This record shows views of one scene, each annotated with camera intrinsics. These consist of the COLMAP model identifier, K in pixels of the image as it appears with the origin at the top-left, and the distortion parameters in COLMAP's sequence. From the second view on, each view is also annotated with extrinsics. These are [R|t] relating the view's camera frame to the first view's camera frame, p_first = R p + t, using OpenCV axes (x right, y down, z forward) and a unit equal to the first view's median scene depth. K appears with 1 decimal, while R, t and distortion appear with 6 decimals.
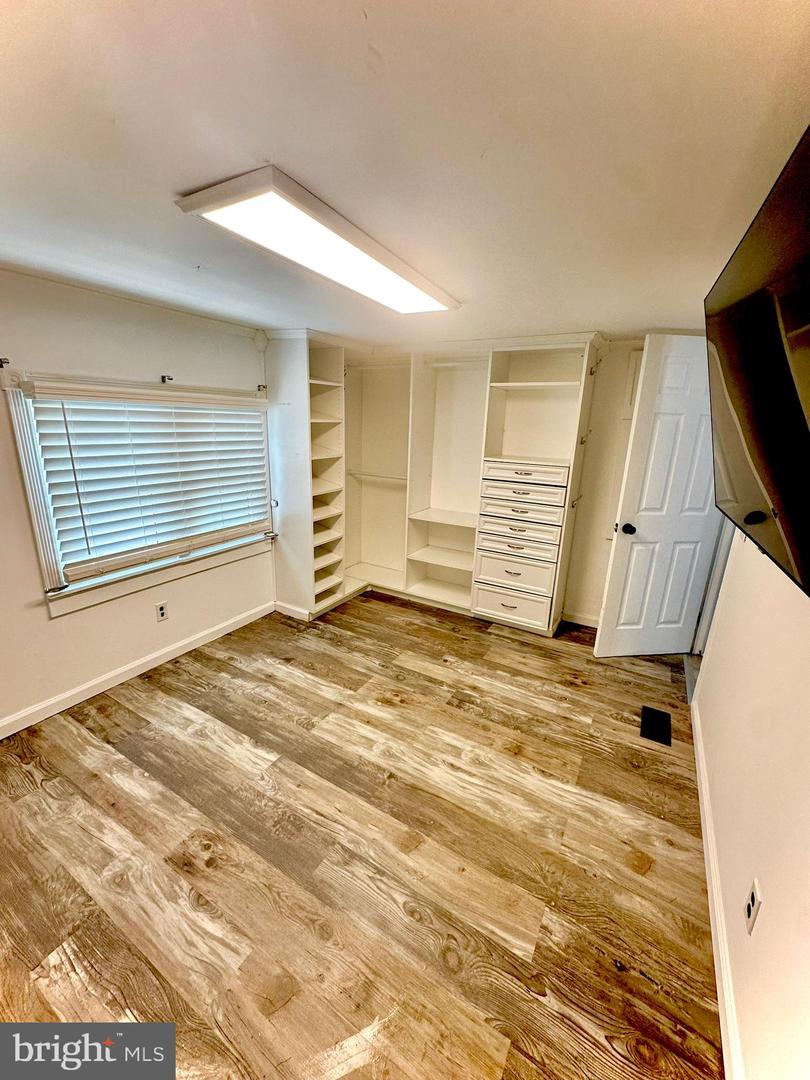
lens RADIAL K [[428.7, 0, 403.1], [0, 428.7, 538.8], [0, 0, 1]] dist [-0.003255, 0.001203]
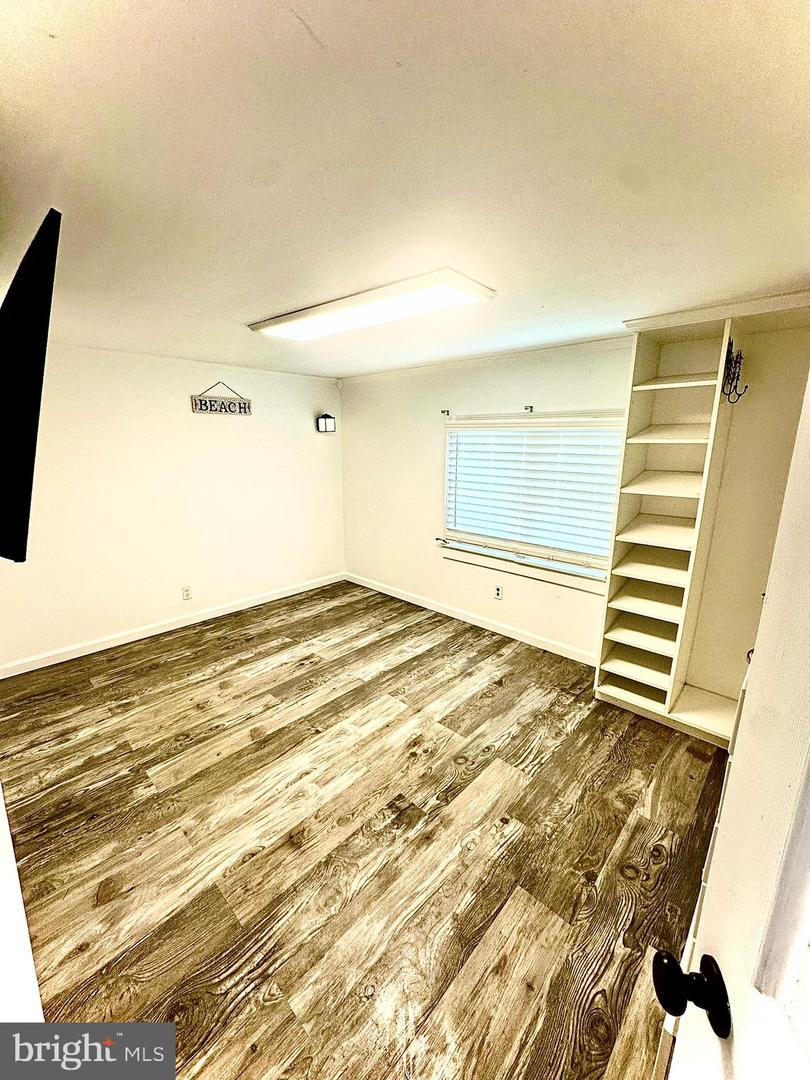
lens RADIAL K [[428.7, 0, 405.7], [0, 428.7, 538.4], [0, 0, 1]] dist [-0.003255, 0.001203]
pose [[-0.219076, 0.192608, -0.956508, 0.831366], [-0.270714, 0.929835, 0.249240, -0.268399], [0.937400, 0.313543, -0.151563, 1.083684]]
